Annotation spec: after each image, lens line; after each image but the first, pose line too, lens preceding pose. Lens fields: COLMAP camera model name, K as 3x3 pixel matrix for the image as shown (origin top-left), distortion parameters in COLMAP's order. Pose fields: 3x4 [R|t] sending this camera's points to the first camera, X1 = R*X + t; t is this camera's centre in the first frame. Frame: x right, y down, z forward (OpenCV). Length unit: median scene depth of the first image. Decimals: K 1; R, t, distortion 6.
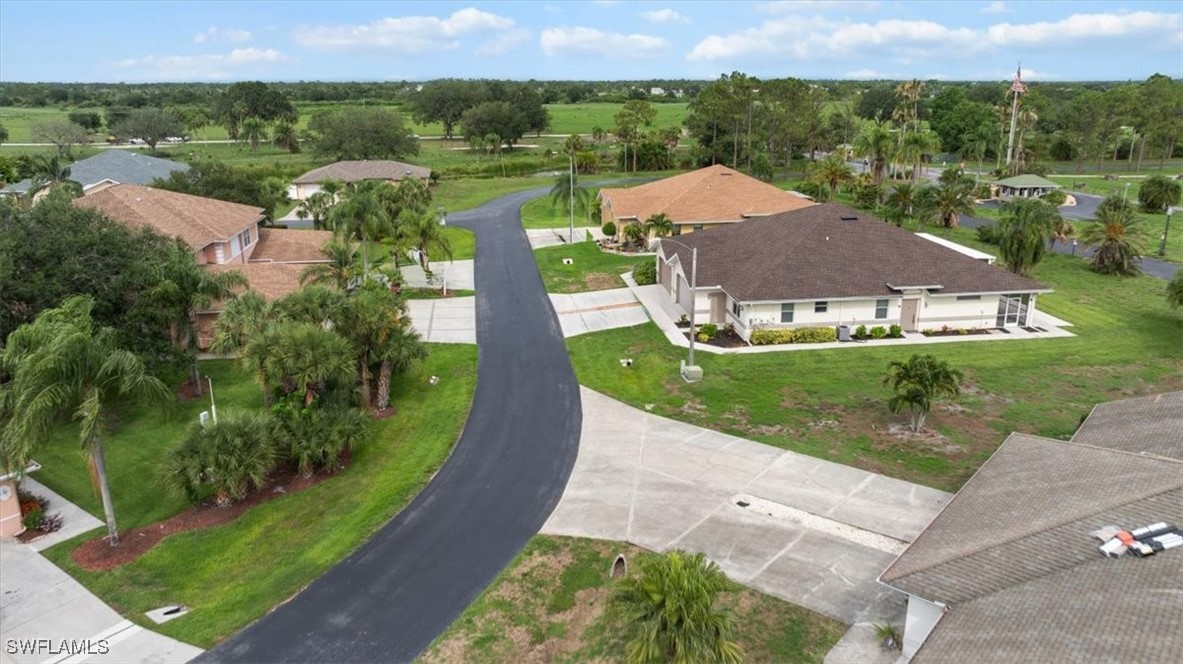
lens RADIAL K [[833.6, 0, 591.5], [0, 833.6, 332.0], [0, 0, 1]] dist [0.002119, -0.000452]
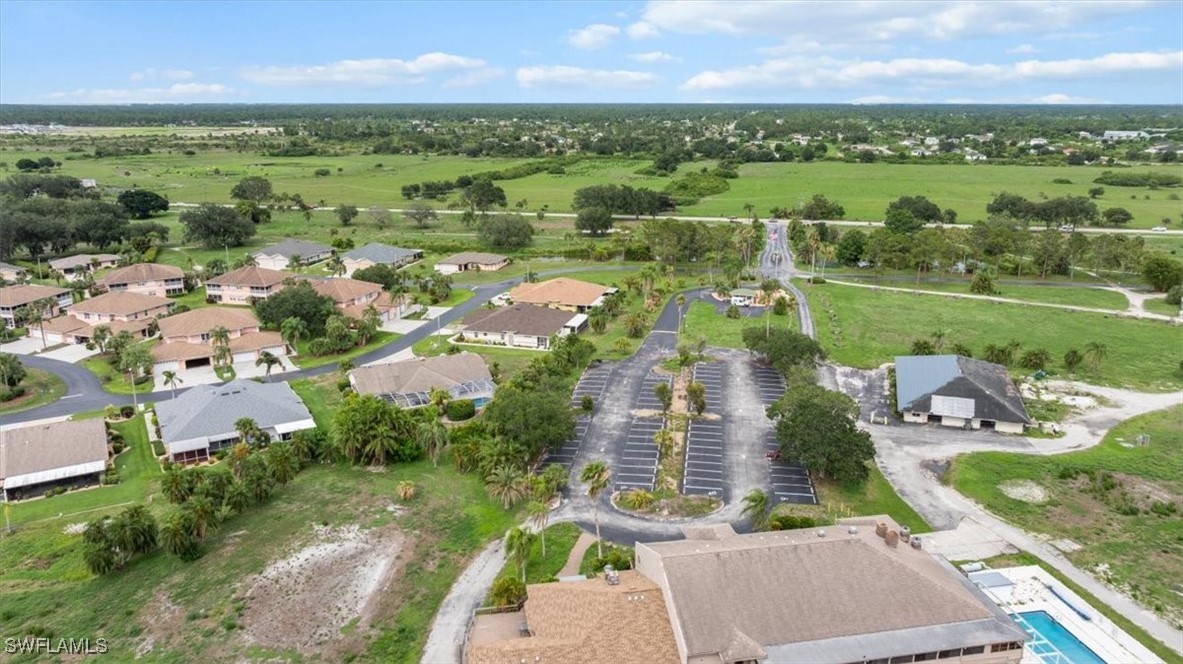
lens RADIAL K [[849.8, 0, 587.5], [0, 849.8, 333.6], [0, 0, 1]] dist [-0.030579, 0.032886]
pose [[0.913863, 0.108569, -0.391237, 2.047358], [-0.116976, 0.993132, 0.002359, -0.090627], [0.388806, 0.043609, 0.920287, -2.094348]]
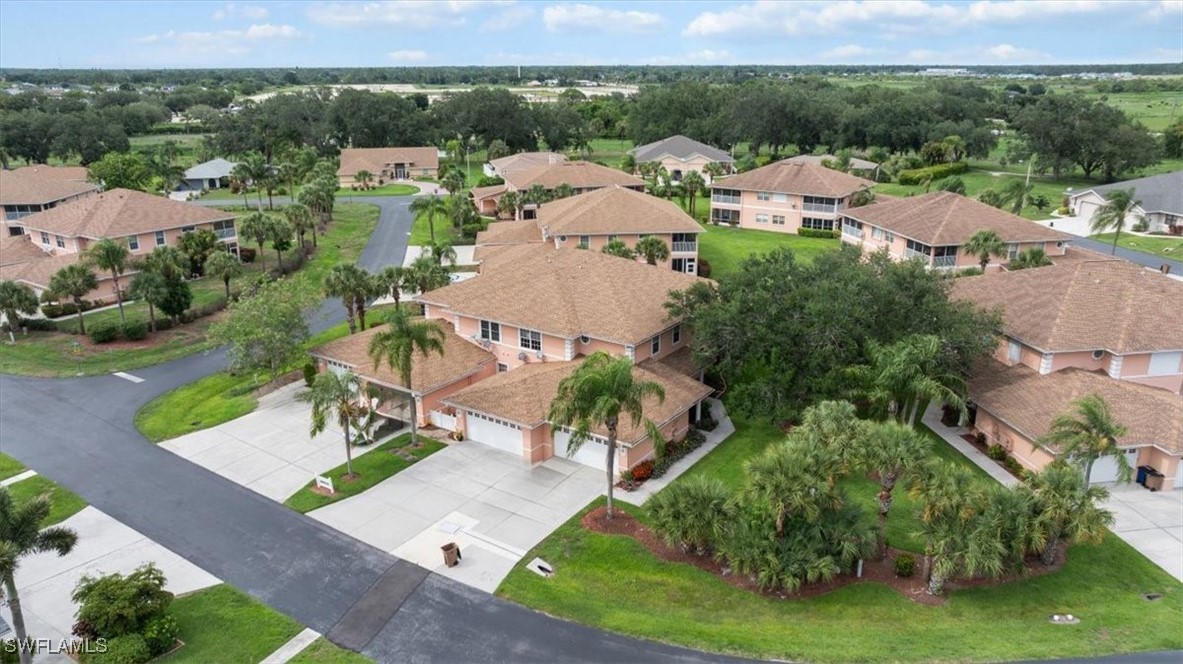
lens RADIAL K [[832.2, 0, 593.3], [0, 832.2, 333.7], [0, 0, 1]] dist [-0.059343, 0.081598]
pose [[0.028239, 0.310834, -0.950044, 0.370740], [-0.285309, 0.913394, 0.290362, -0.240528], [0.958019, 0.262857, 0.114477, 0.422567]]
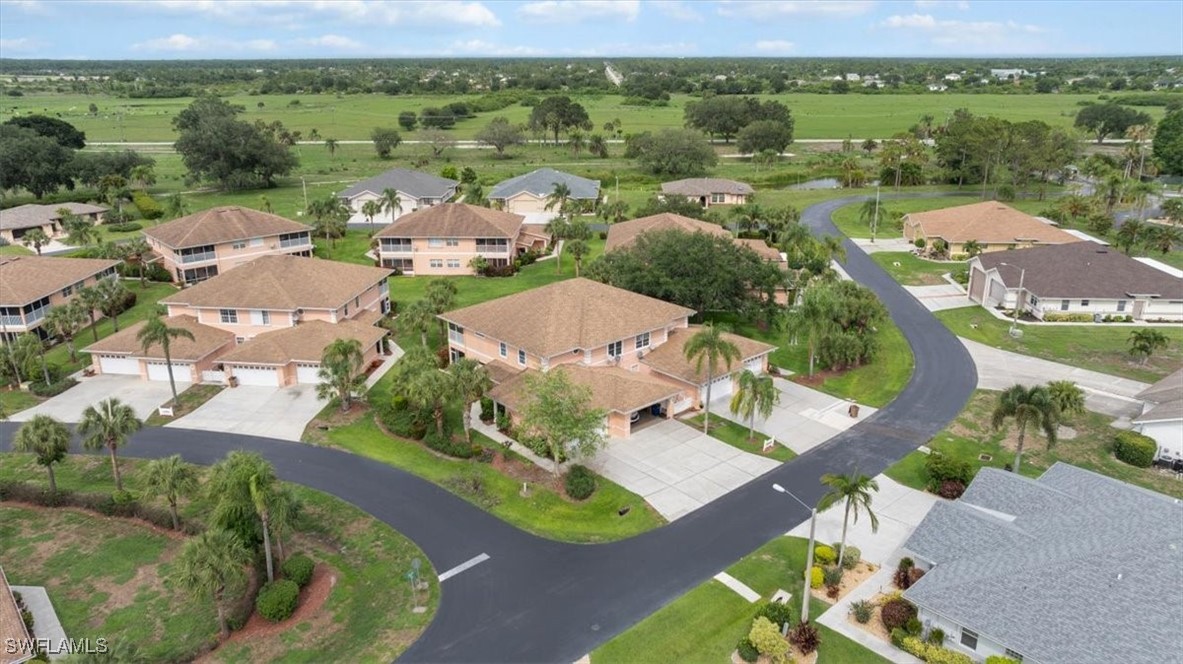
lens RADIAL K [[832.2, 0, 593.3], [0, 832.2, 333.7], [0, 0, 1]] dist [-0.059343, 0.081598]
pose [[0.980026, 0.063291, -0.188530, -0.433934], [-0.057278, 0.997666, 0.037182, 0.031806], [0.190443, -0.025641, 0.981363, -0.969604]]
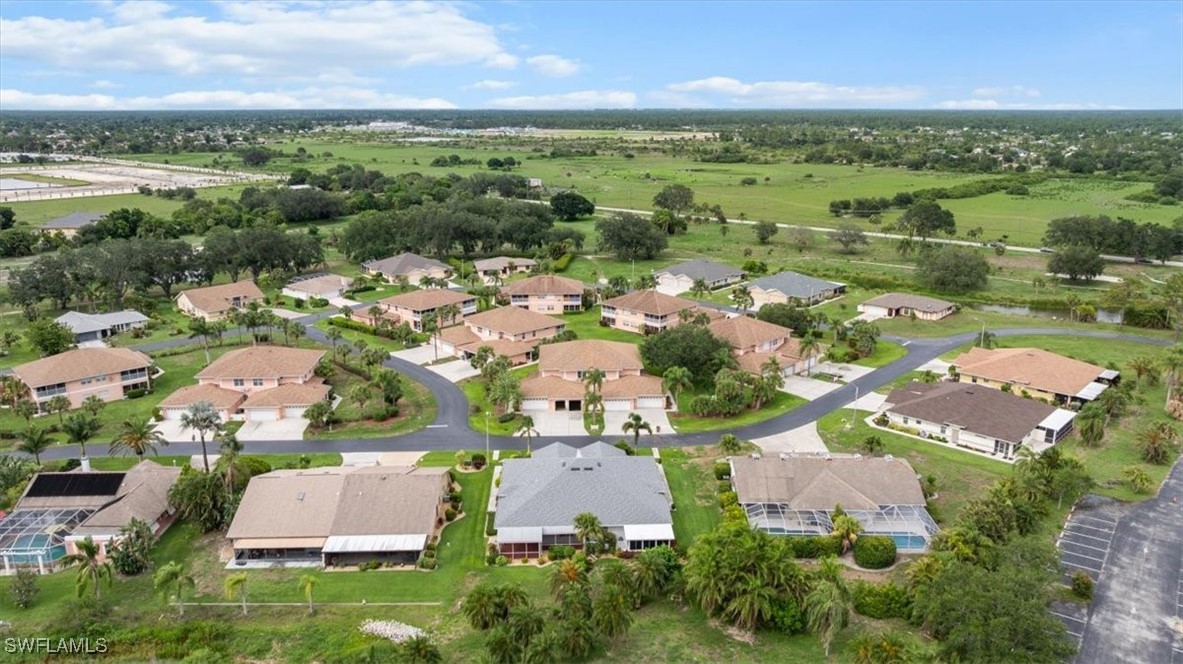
lens RADIAL K [[849.8, 0, 587.5], [0, 849.8, 333.6], [0, 0, 1]] dist [-0.030579, 0.032886]
pose [[0.614942, 0.204318, -0.761644, 1.582953], [-0.225764, 0.971037, 0.078210, -0.268577], [0.755564, 0.123857, 0.643259, -1.495402]]
